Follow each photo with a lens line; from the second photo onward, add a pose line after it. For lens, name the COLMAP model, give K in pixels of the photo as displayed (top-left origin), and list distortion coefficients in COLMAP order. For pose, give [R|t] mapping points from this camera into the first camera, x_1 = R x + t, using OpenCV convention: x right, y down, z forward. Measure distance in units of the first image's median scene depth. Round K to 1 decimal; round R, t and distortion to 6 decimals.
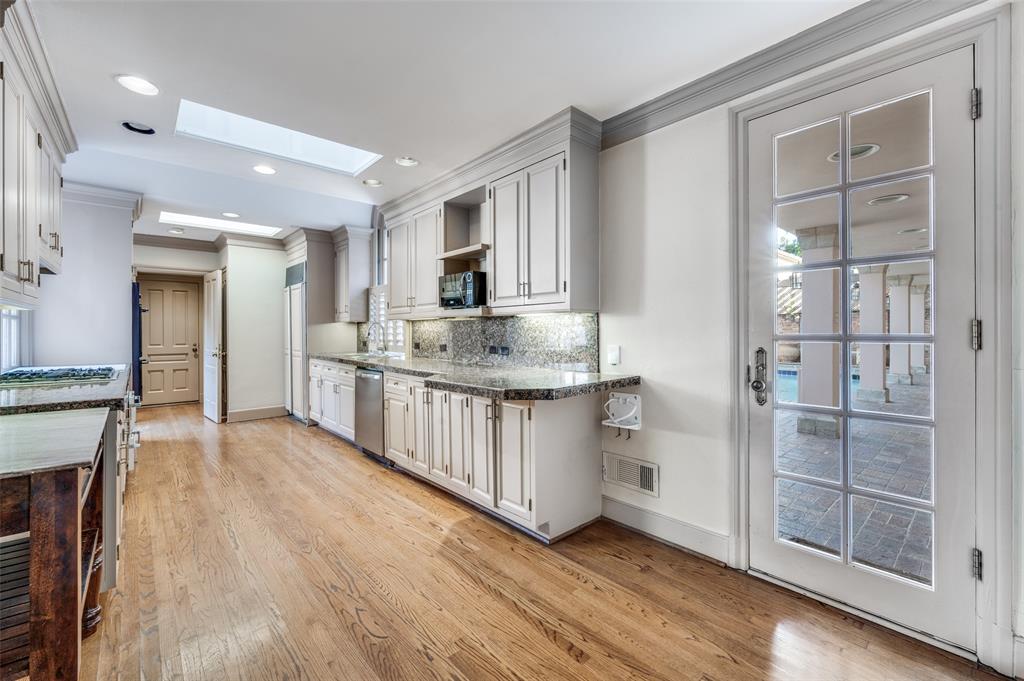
lens RADIAL K [[409.5, 0, 507.0], [0, 409.5, 337.6], [0, 0, 1]] dist [-0.002644, -0.000062]
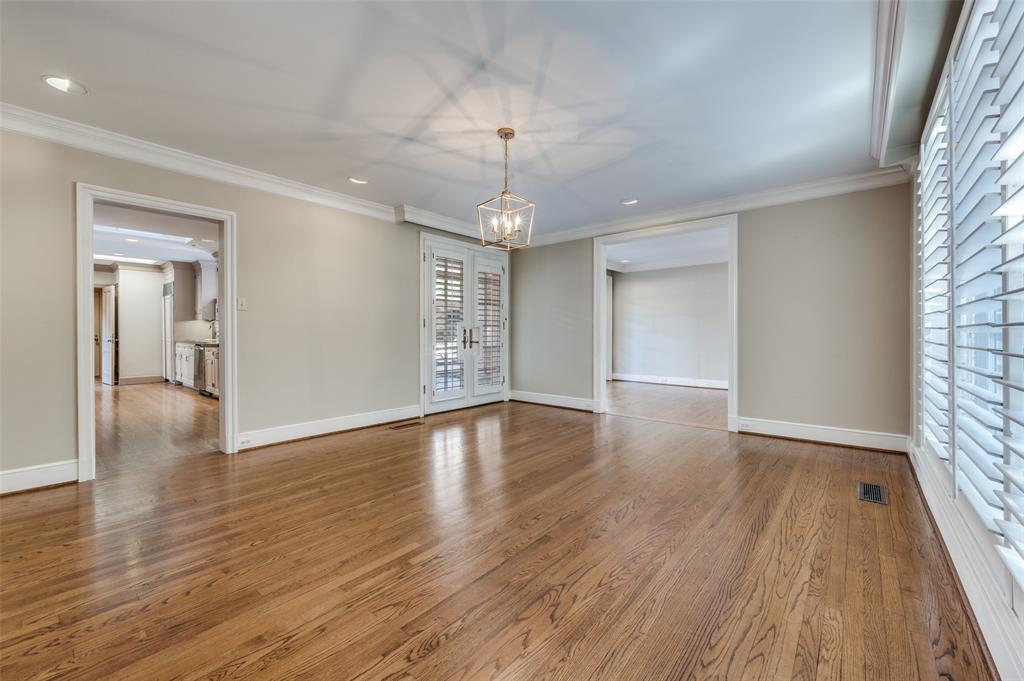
lens RADIAL K [[409.5, 0, 515.9], [0, 409.5, 337.2], [0, 0, 1]] dist [-0.002644, -0.000062]
pose [[0.990711, -0.001212, 0.135976, 0.587956], [0.001357, 0.999999, -0.000977, 0.032209], [-0.135975, 0.001152, 0.990712, -0.726223]]
